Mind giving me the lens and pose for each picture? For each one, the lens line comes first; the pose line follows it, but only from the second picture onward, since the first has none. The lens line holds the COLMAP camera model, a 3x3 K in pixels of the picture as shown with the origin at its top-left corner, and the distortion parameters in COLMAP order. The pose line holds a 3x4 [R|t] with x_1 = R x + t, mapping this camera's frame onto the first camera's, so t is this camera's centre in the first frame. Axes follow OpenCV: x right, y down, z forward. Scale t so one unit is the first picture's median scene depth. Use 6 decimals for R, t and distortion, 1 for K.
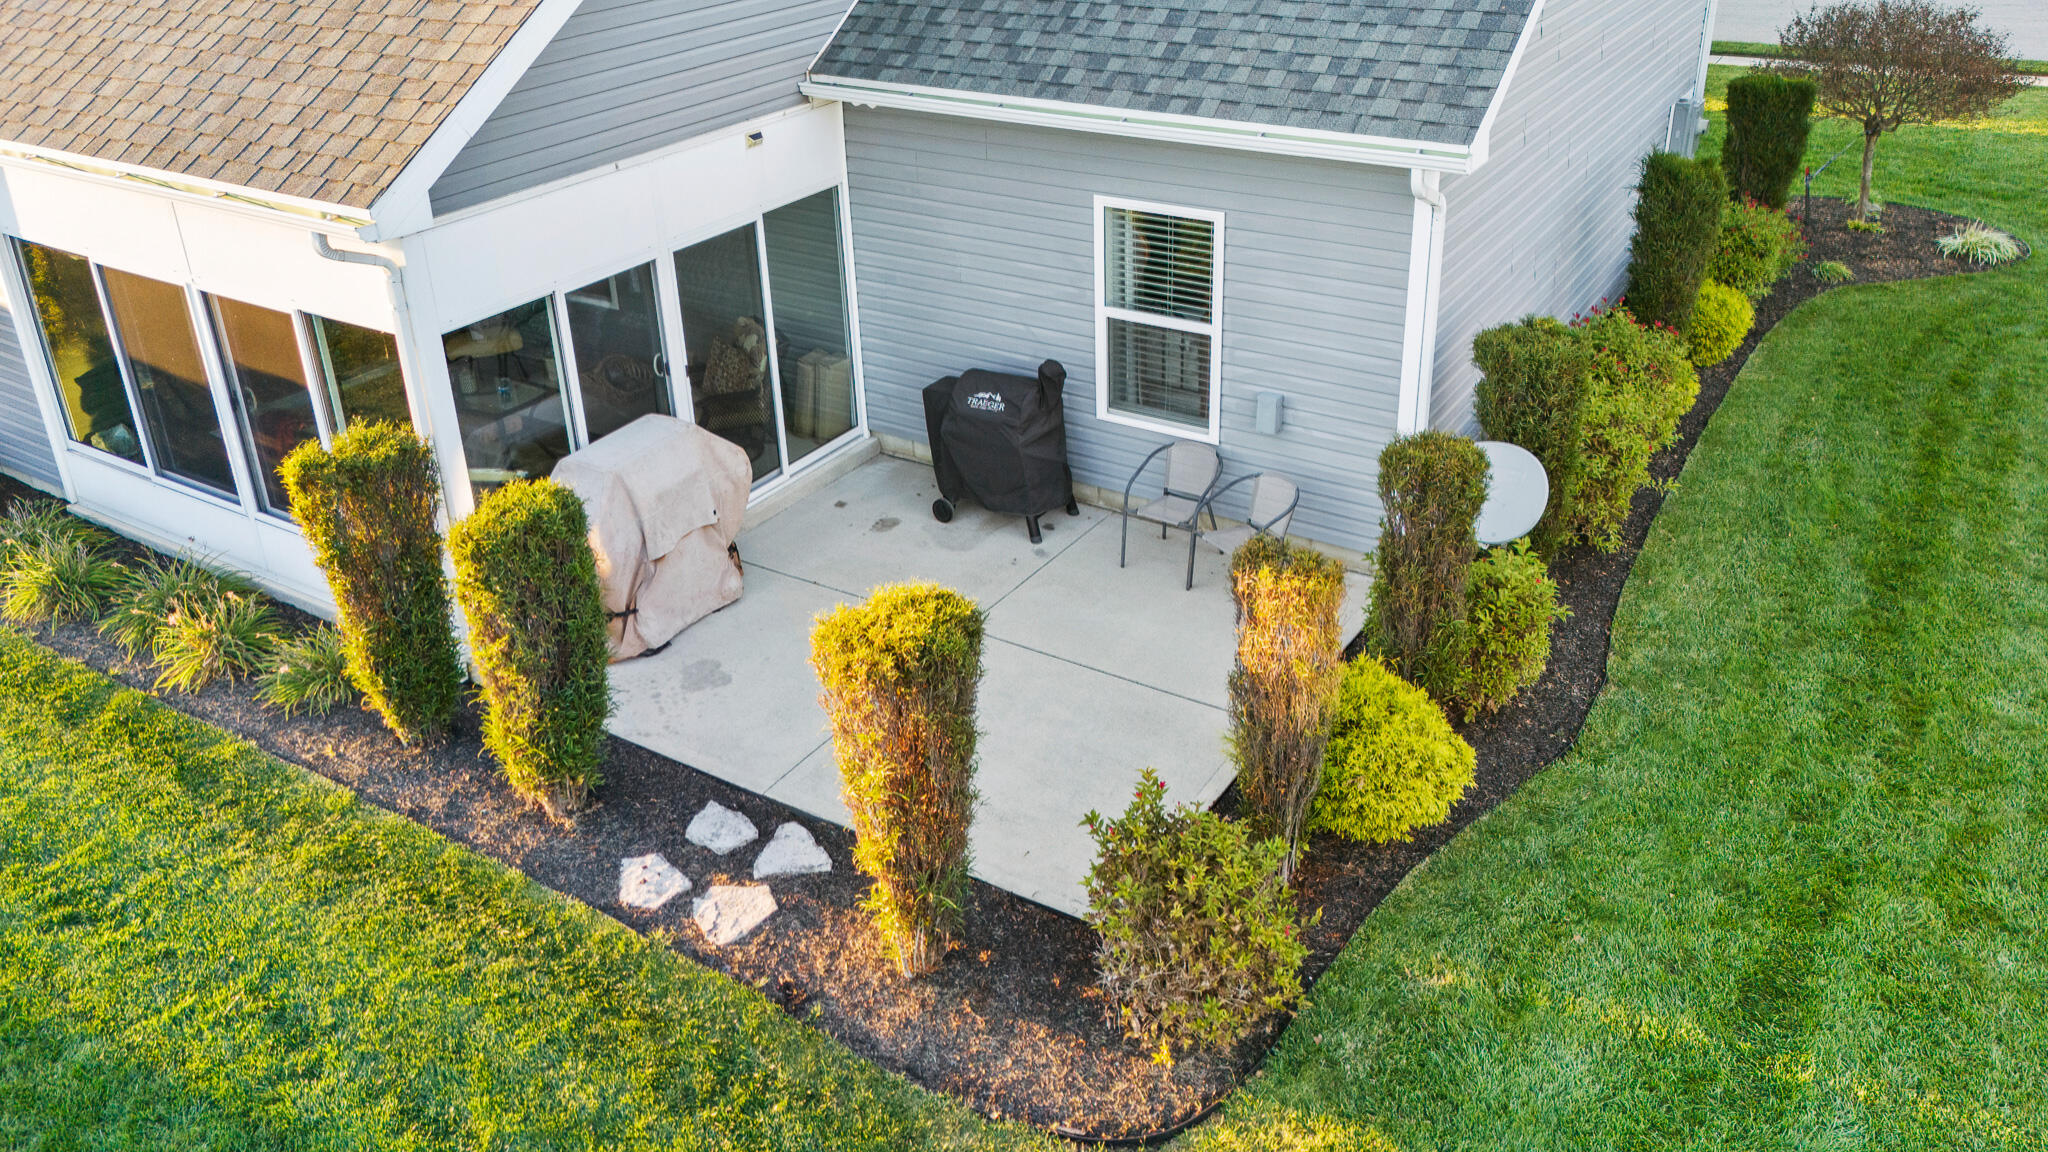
lens RADIAL K [[1610.9, 0, 1041.8], [0, 1610.9, 462.4], [0, 0, 1]] dist [0.060619, -0.004540]
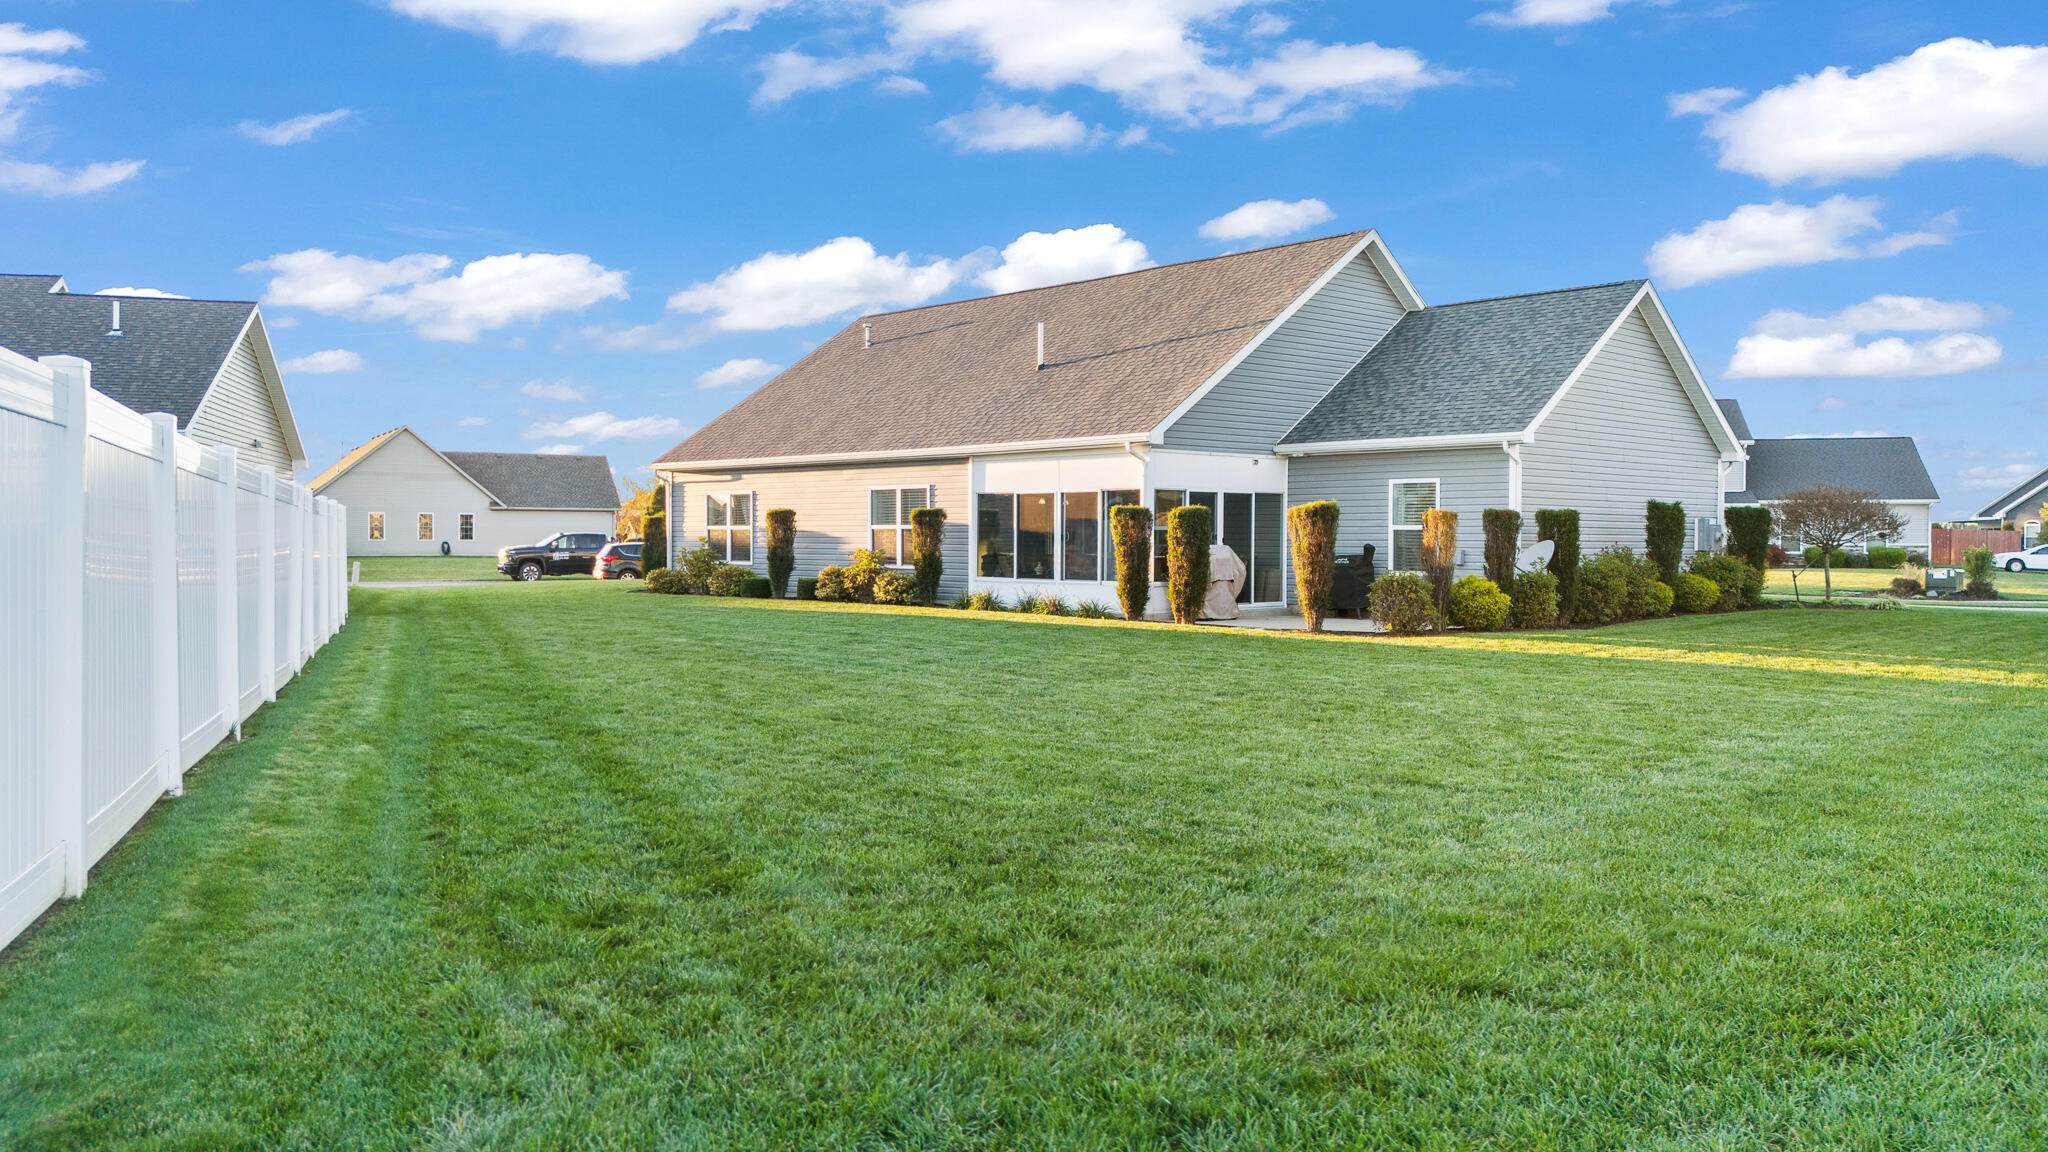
lens RADIAL K [[1515.6, 0, 999.7], [0, 1515.6, 574.4], [0, 0, 1]] dist [0.057969, -0.005079]
pose [[0.966539, 0.035892, -0.253996, 0.055303], [-0.133127, 0.916565, -0.377076, 0.986103], [0.219269, 0.398272, 0.890674, -1.254647]]
